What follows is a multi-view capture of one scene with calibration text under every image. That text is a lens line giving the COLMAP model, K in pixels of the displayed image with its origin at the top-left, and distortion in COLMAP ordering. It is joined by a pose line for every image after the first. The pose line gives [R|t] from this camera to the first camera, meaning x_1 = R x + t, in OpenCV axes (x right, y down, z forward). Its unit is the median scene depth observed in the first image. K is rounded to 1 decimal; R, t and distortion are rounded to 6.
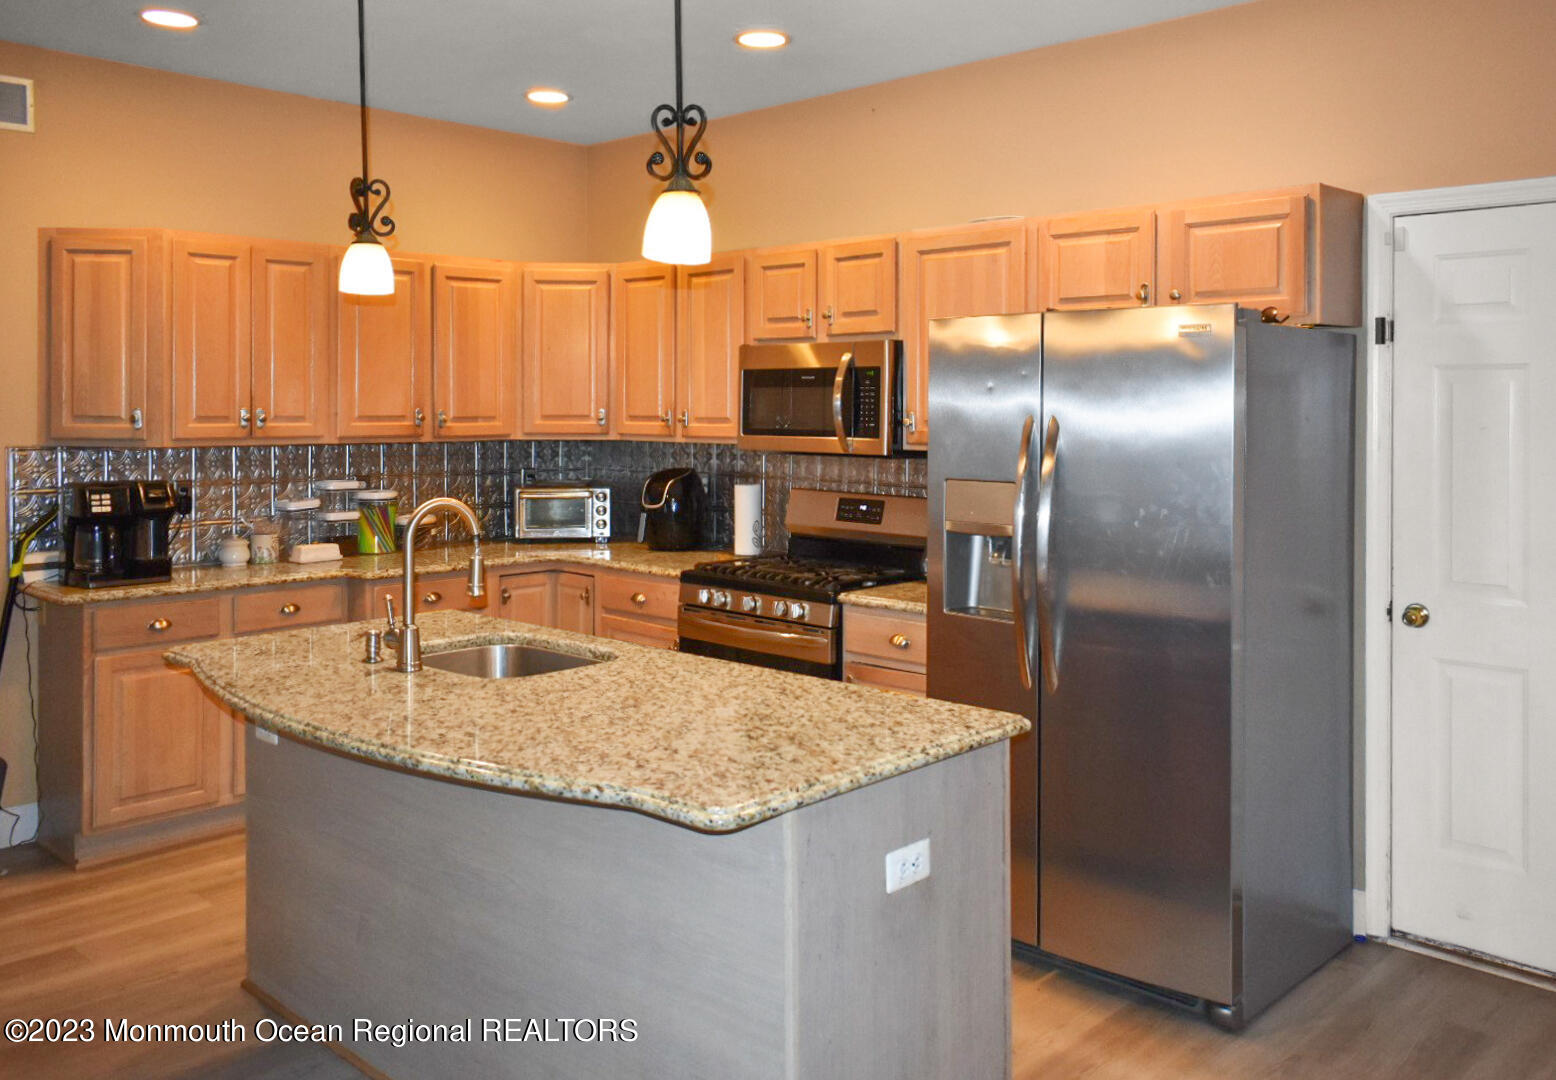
lens RADIAL K [[1370.6, 0, 595.3], [0, 1370.6, 405.3], [0, 0, 1]] dist [0.013838, -0.000043]
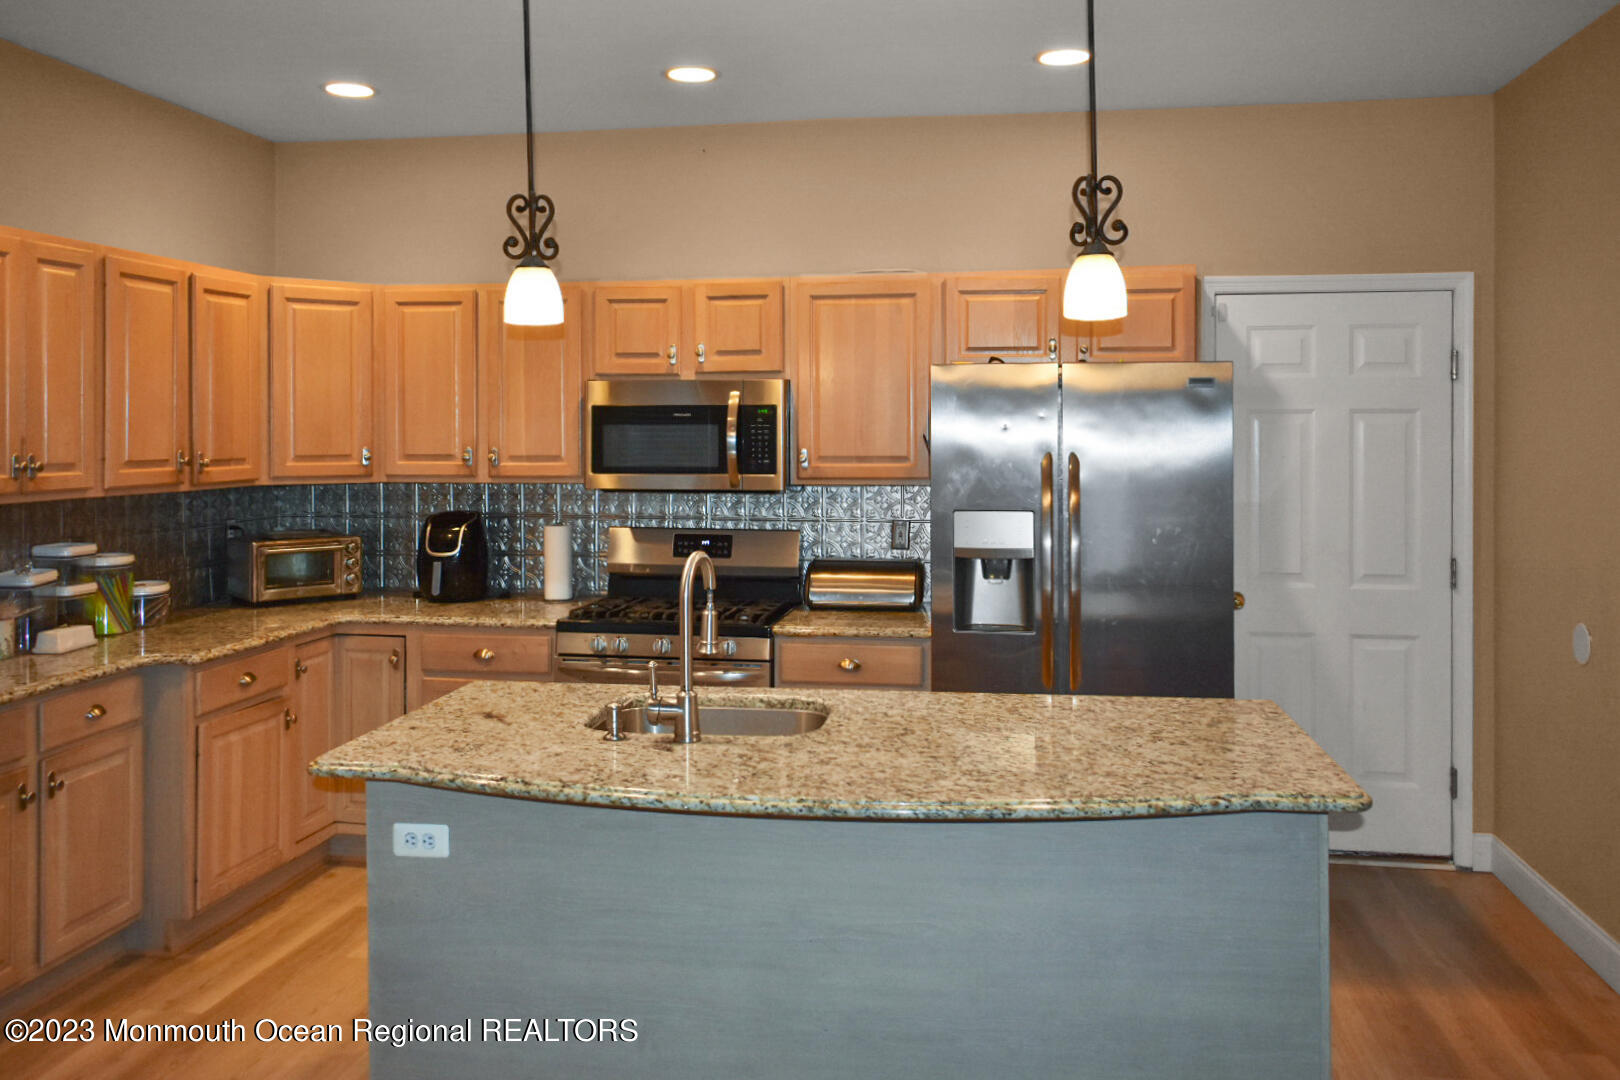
lens RADIAL K [[1459.9, 0, 739.5], [0, 1459.9, 430.5], [0, 0, 1]] dist [0.016888, 0.000634]
pose [[0.799632, -0.006266, 0.600458, -0.424395], [0.006276, 0.999978, 0.002077, -0.010084], [-0.600458, 0.002108, 0.799654, 0.119117]]
